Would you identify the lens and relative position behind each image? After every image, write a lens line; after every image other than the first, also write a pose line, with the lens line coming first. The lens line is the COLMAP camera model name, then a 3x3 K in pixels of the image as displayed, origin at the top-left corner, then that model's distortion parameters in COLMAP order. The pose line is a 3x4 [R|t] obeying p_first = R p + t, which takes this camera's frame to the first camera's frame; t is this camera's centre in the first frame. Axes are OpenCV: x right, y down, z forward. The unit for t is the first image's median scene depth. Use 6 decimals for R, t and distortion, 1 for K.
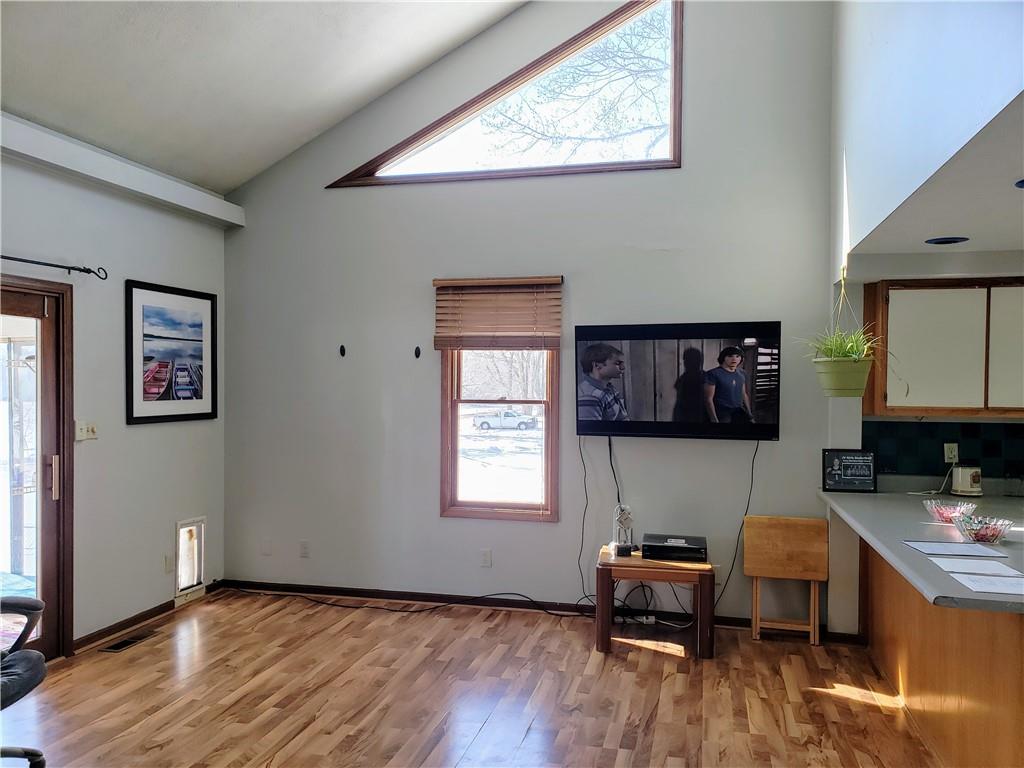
lens RADIAL K [[800.5, 0, 512.0], [0, 800.5, 384.0], [0, 0, 1]] dist [-0.016716, 0.000339]
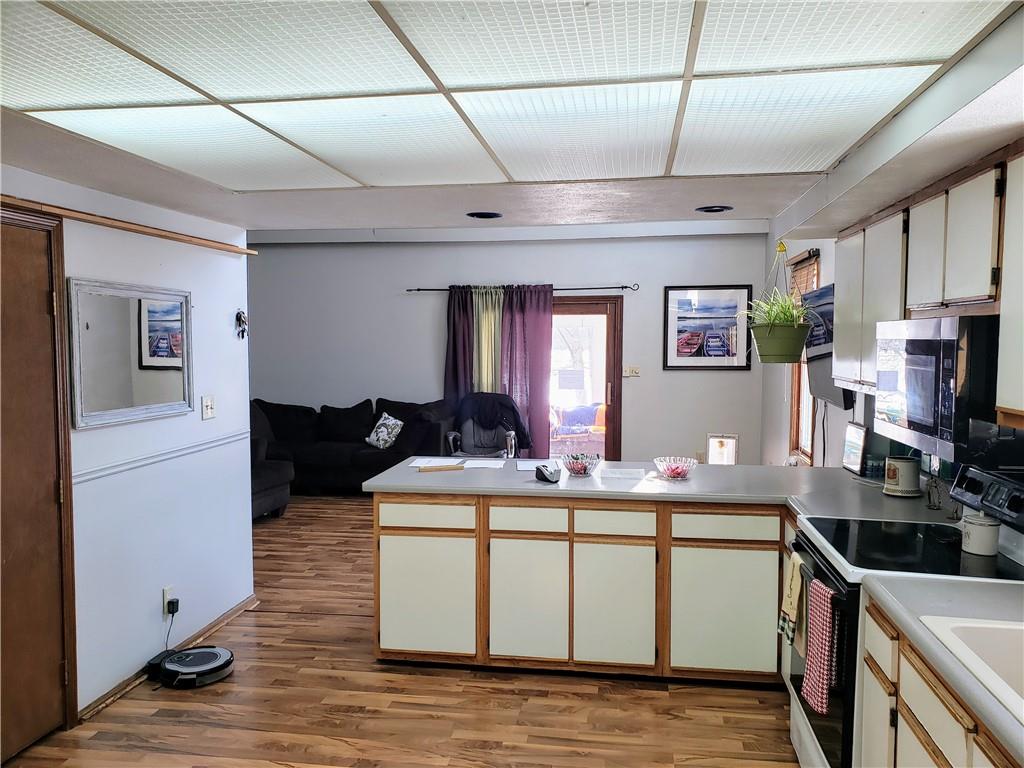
lens RADIAL K [[794.2, 0, 512.0], [0, 794.2, 384.0], [0, 0, 1]] dist [-0.008980, -0.003815]
pose [[0.086795, 0.048307, -0.995054, 1.177678], [0.004148, 0.998797, 0.048851, -0.004577], [0.996218, -0.008368, 0.086491, 0.503883]]
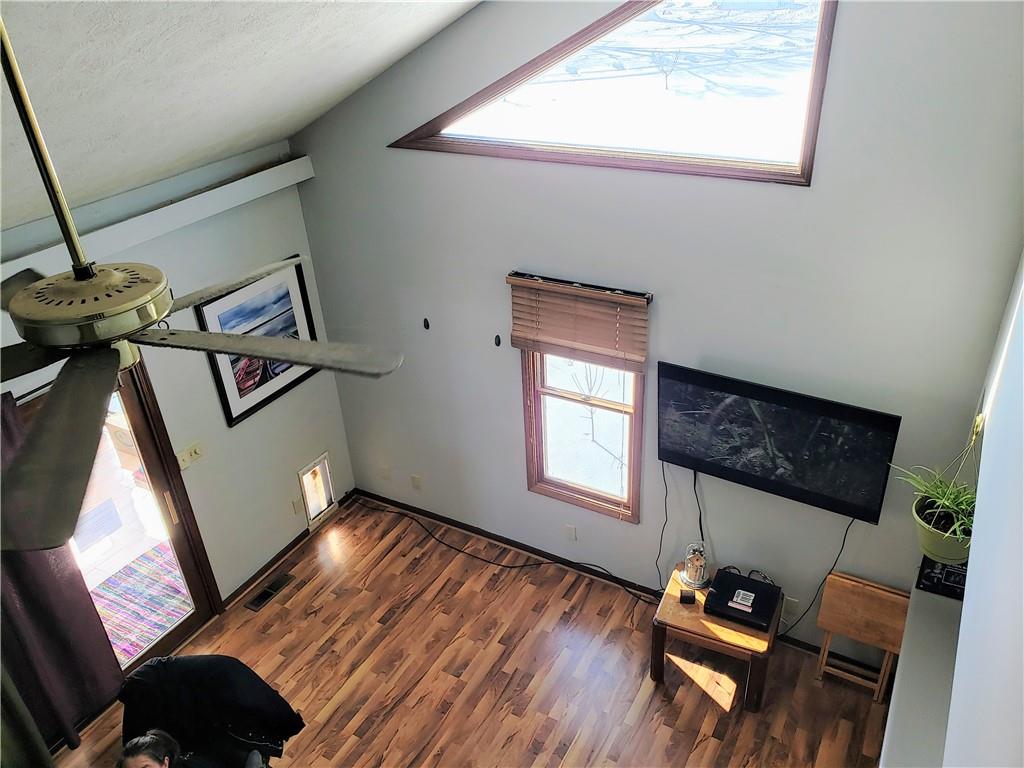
lens RADIAL K [[794.2, 0, 512.0], [0, 794.2, 384.0], [0, 0, 1]] dist [-0.008980, -0.003815]
pose [[0.959550, 0.087764, -0.267511, 0.161588], [0.059202, 0.866028, 0.496478, -0.493923], [0.275245, -0.492233, 0.825801, 0.239637]]
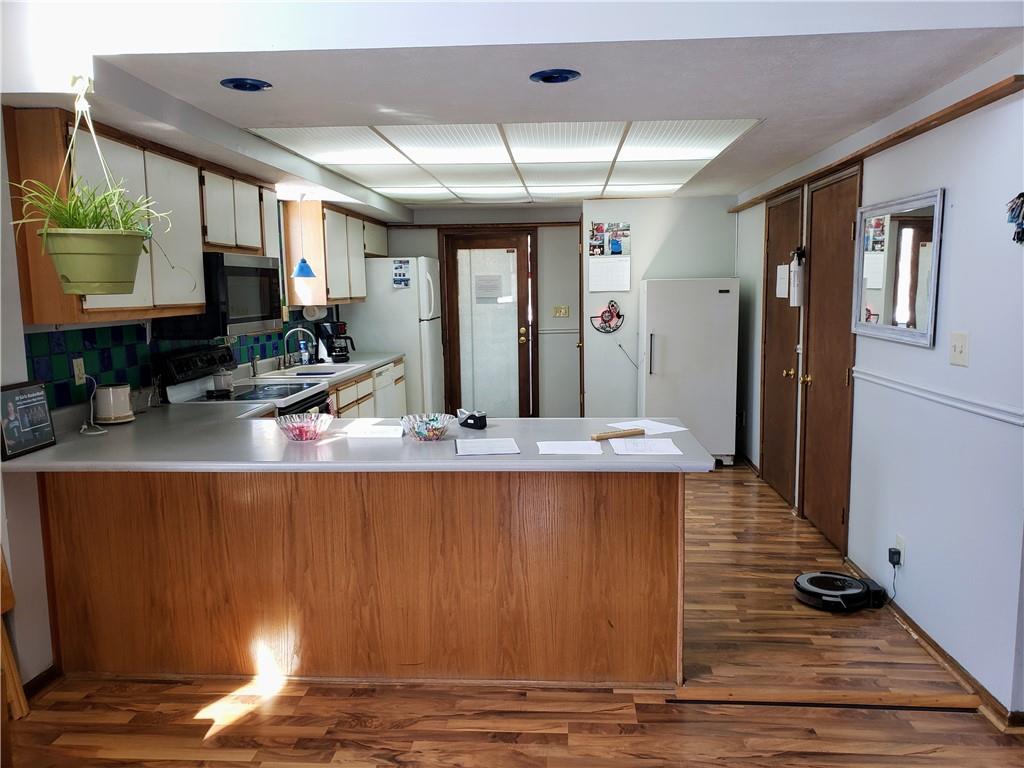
lens RADIAL K [[800.5, 0, 512.0], [0, 800.5, 384.0], [0, 0, 1]] dist [-0.016716, 0.000339]
pose [[-0.177385, -0.128712, 0.975688, -0.221167], [0.009937, 0.991126, 0.132555, 0.004900], [-0.984091, 0.033208, -0.174532, 0.684771]]
